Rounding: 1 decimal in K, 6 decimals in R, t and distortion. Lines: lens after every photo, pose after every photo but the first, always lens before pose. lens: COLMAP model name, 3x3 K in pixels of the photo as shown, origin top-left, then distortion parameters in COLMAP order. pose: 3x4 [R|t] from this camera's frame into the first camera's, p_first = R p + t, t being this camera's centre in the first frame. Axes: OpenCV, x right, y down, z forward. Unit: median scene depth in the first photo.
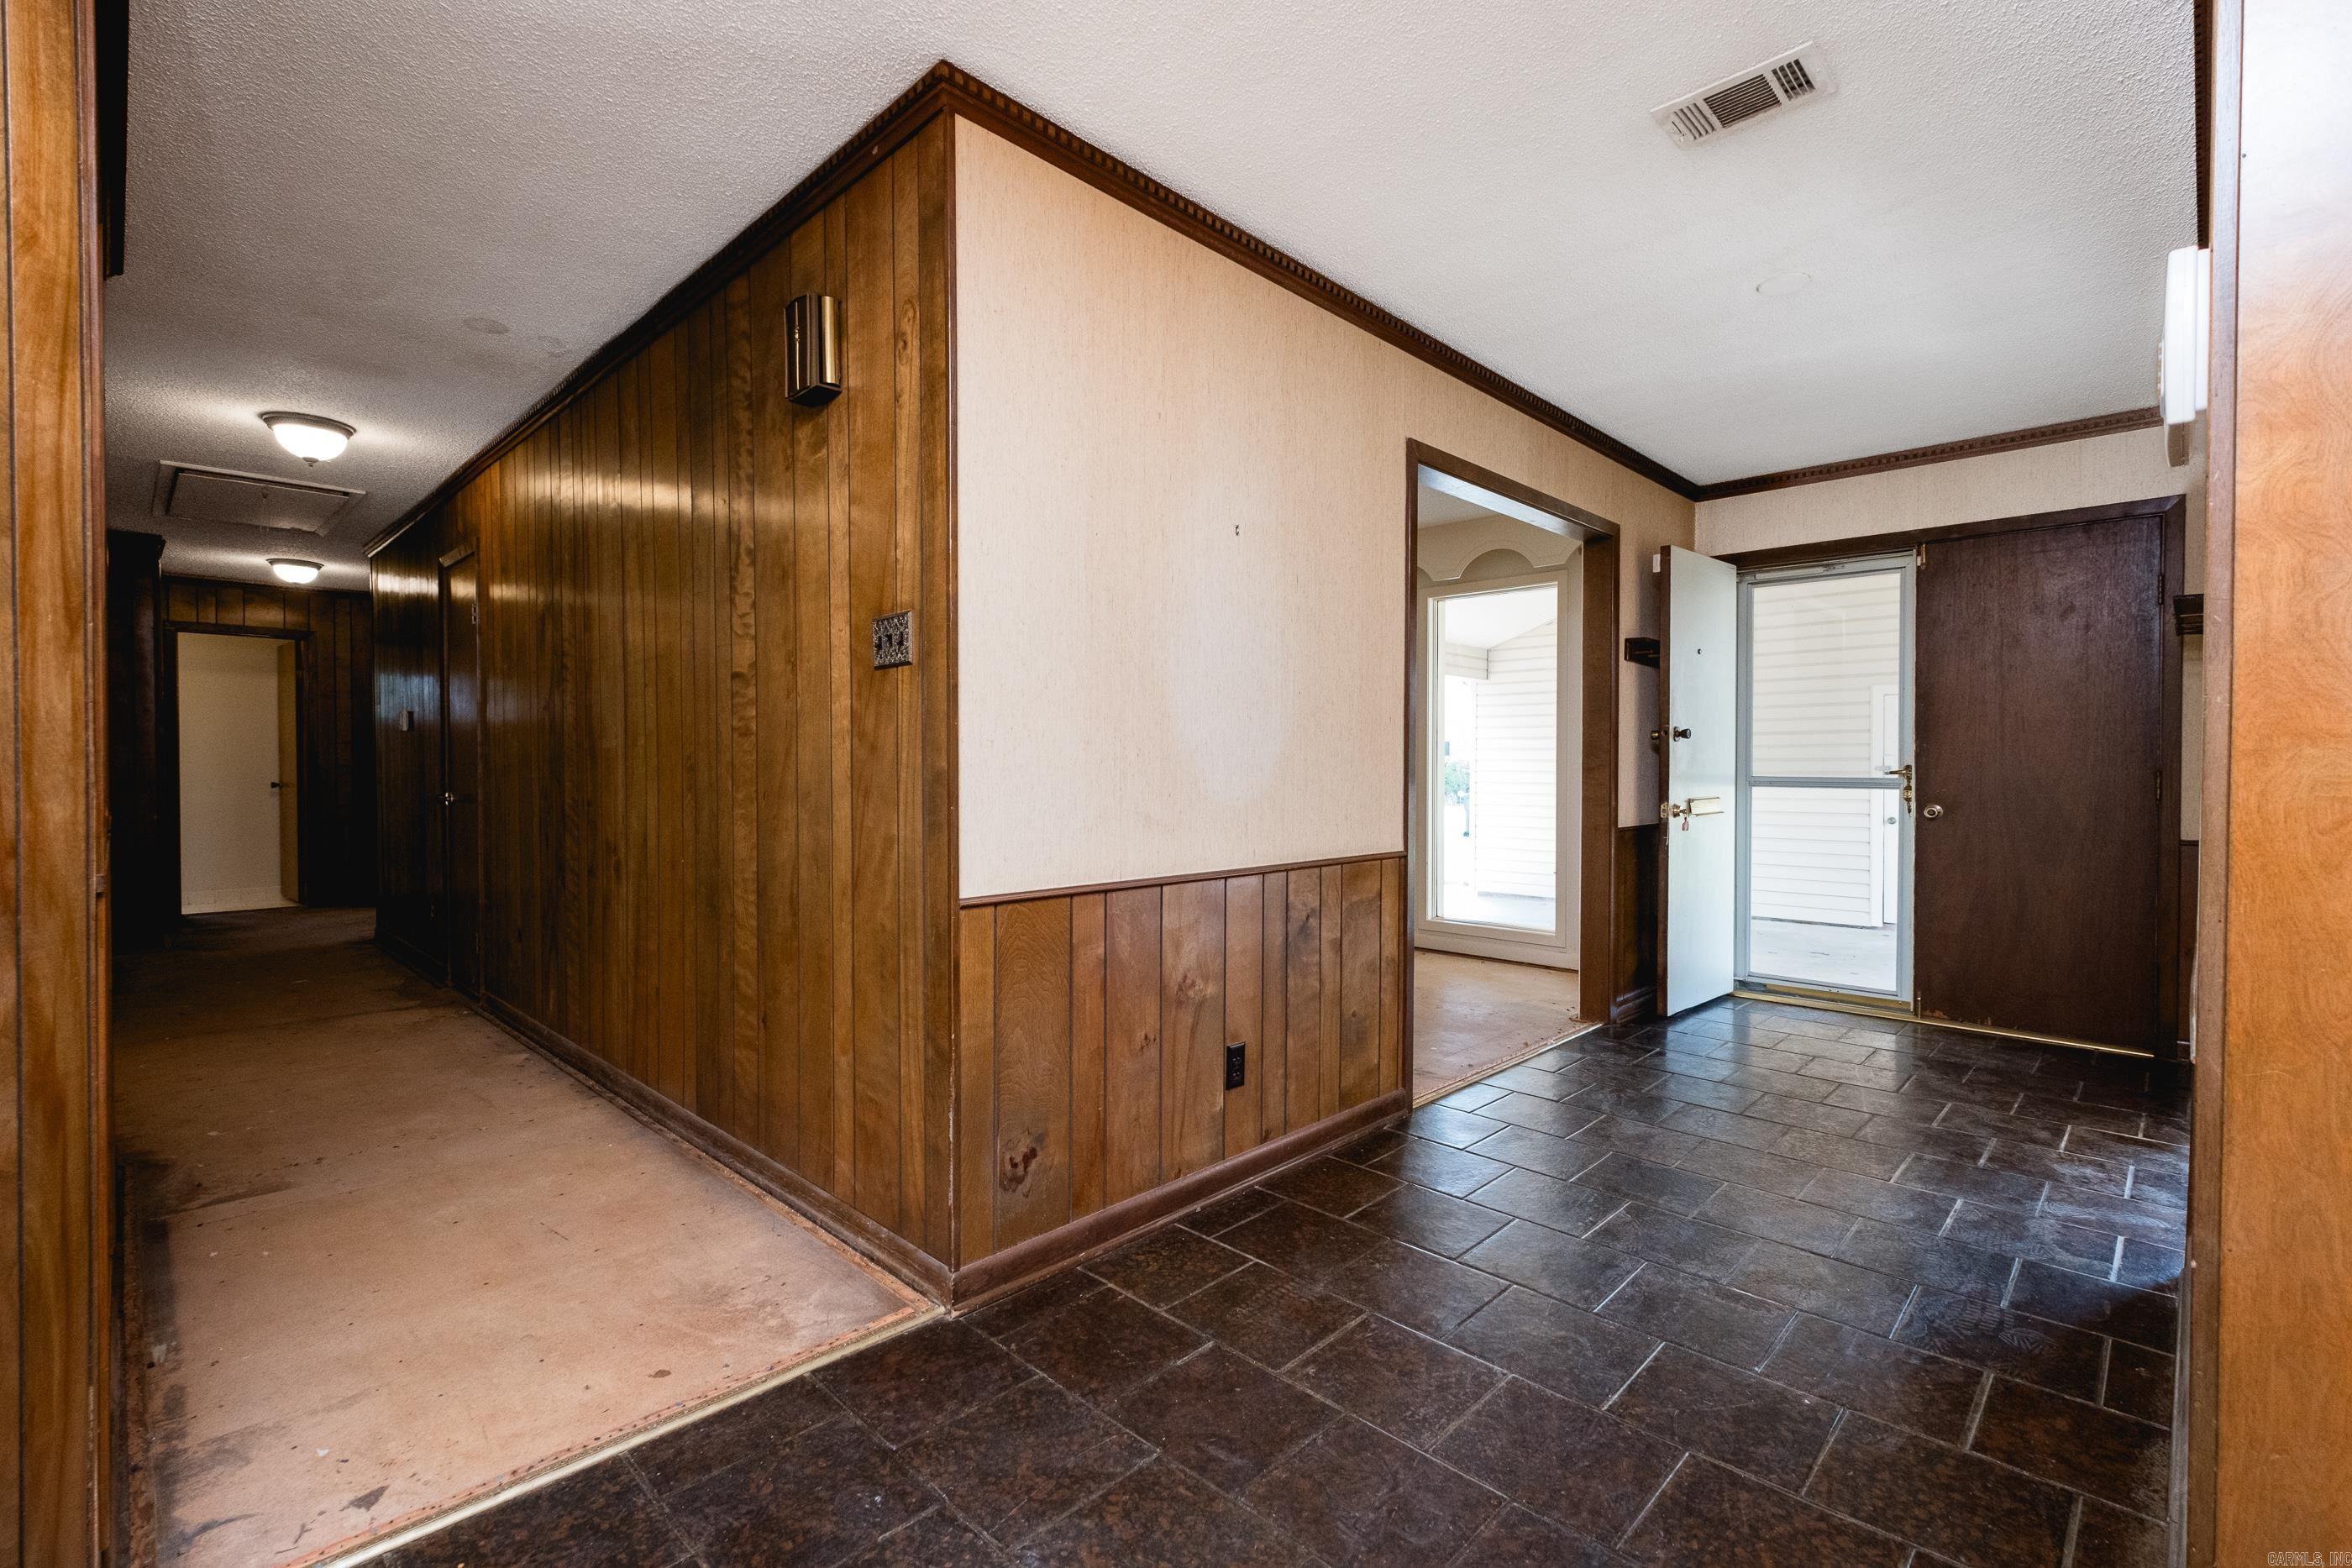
lens RADIAL K [[1039.5, 0, 1195.5], [0, 1039.5, 769.1], [0, 0, 1]] dist [0.004966, -0.004489]
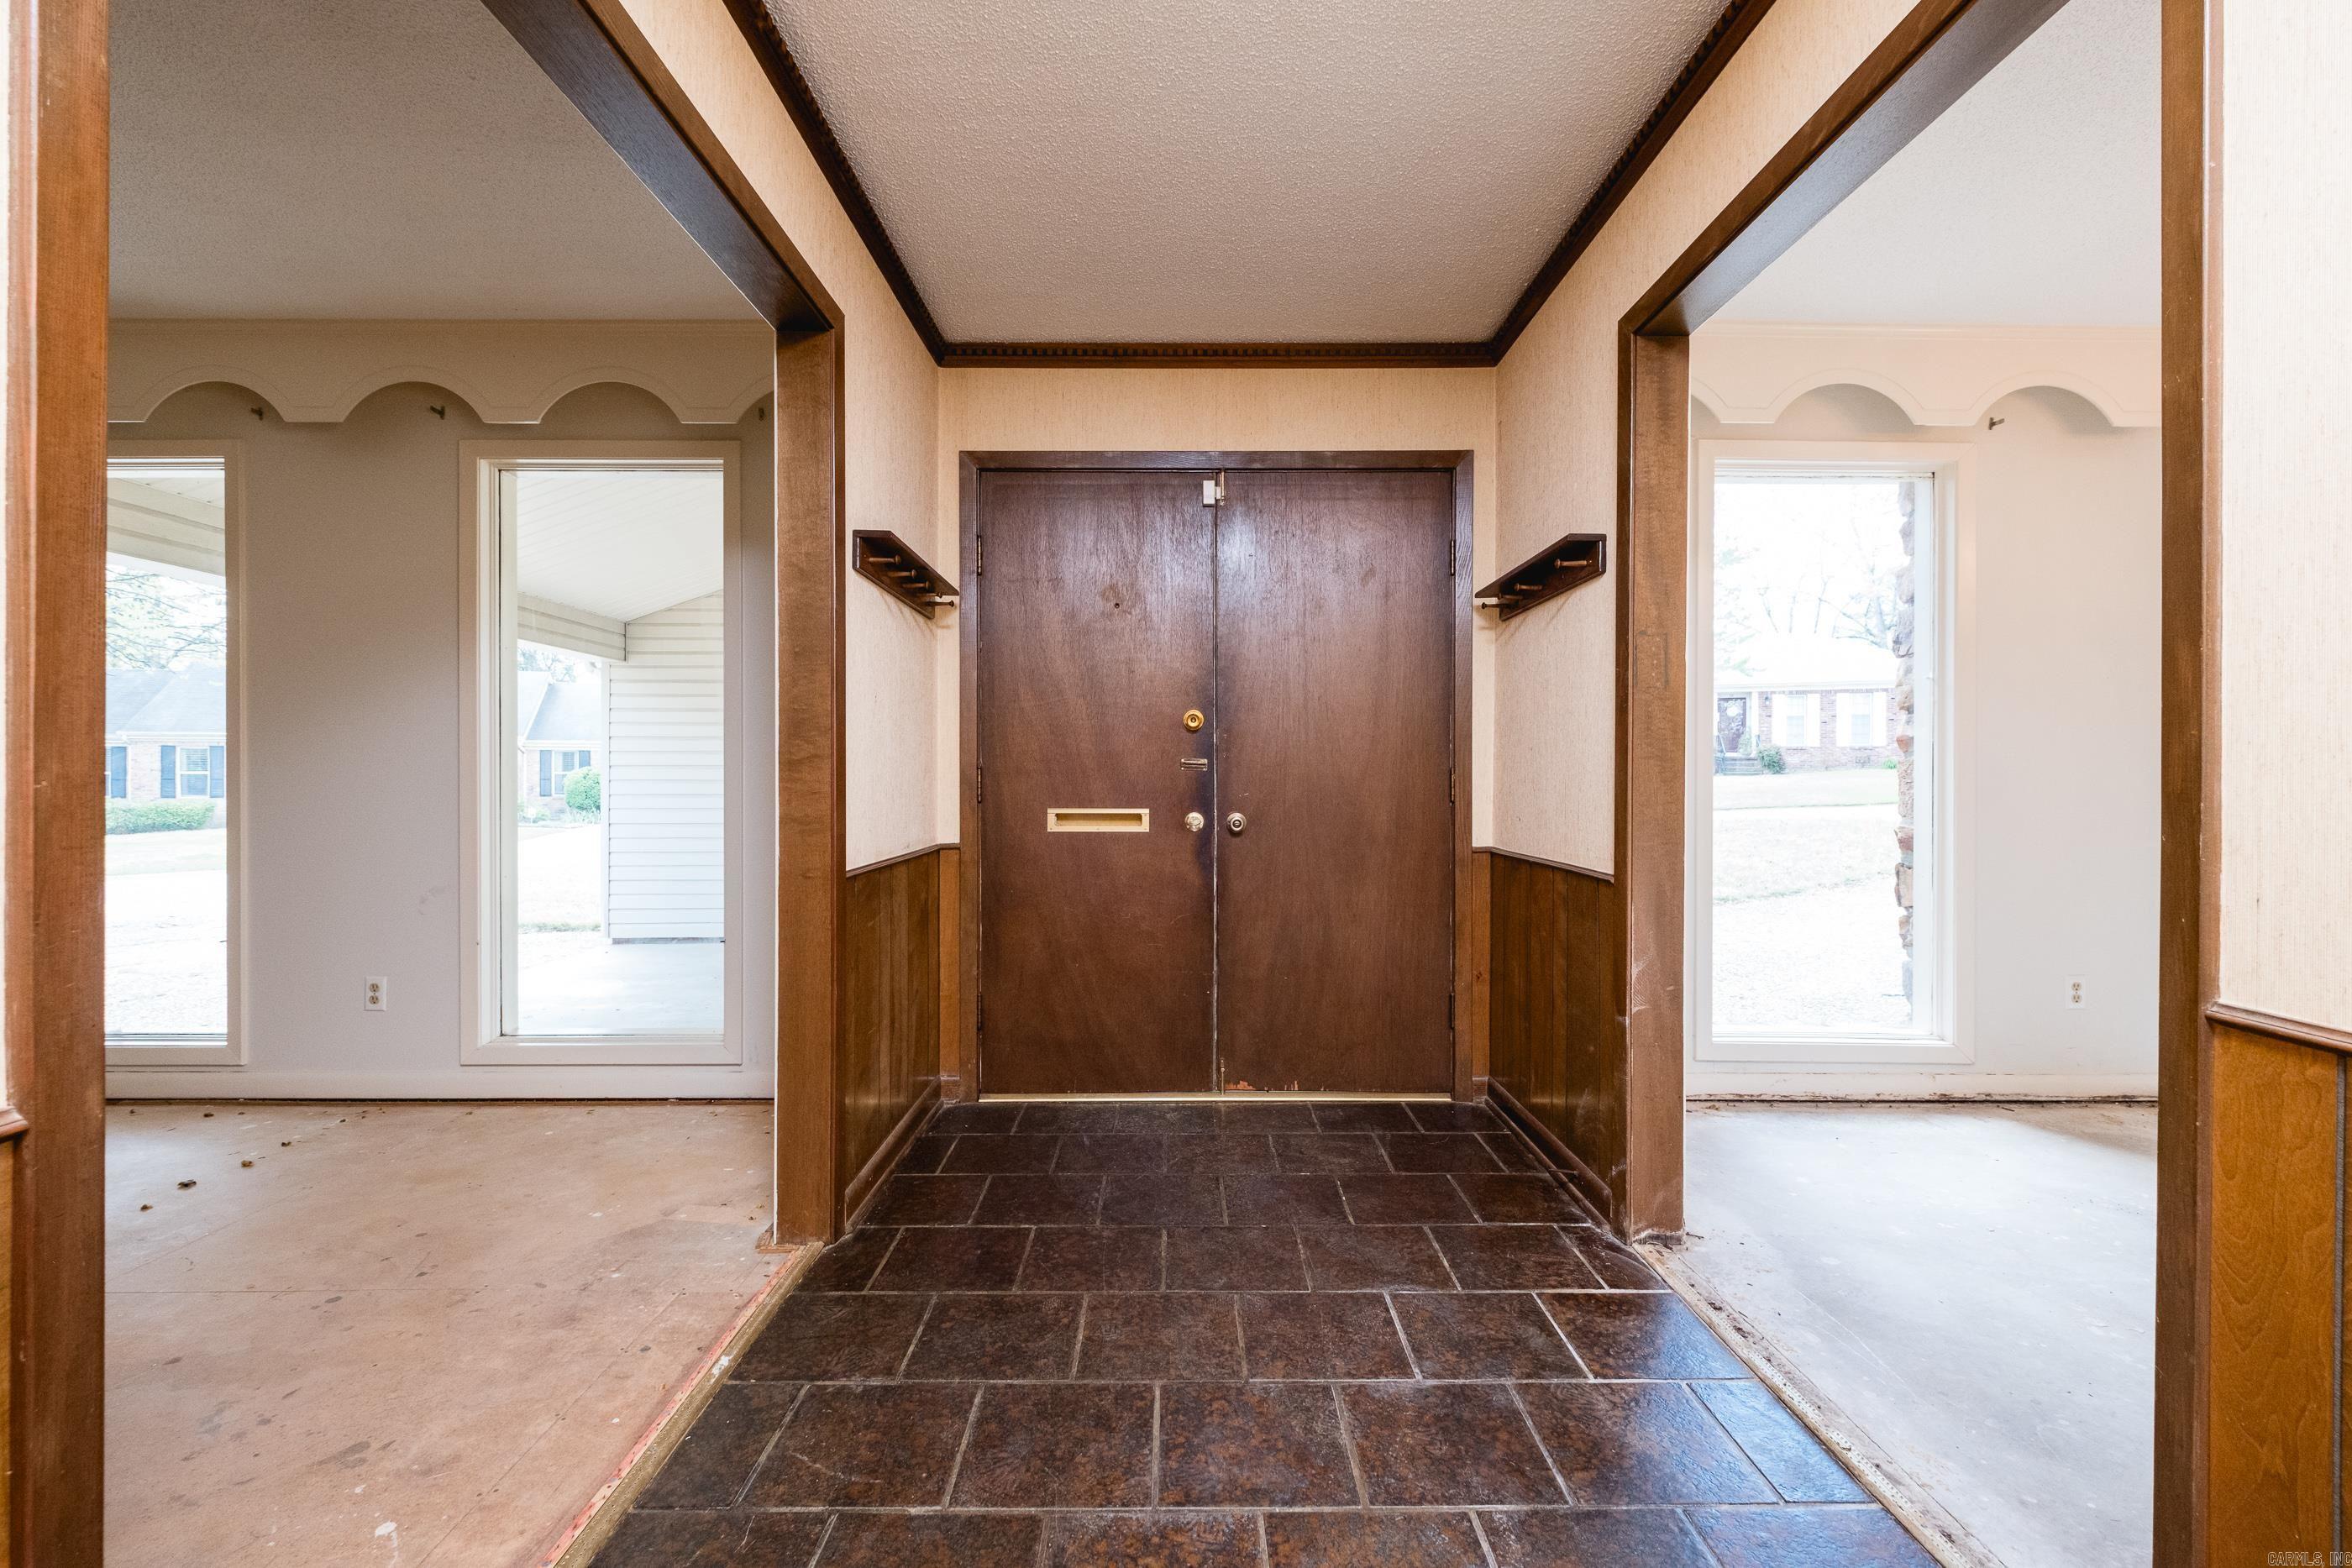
lens RADIAL K [[1039.5, 0, 1206.8], [0, 1039.5, 773.3], [0, 0, 1]] dist [0.004966, -0.004489]
pose [[0.716513, -0.002521, 0.697569, 0.165345], [0.007360, 0.999965, -0.003946, 0.008058], [-0.697535, 0.007962, 0.716507, 0.484839]]
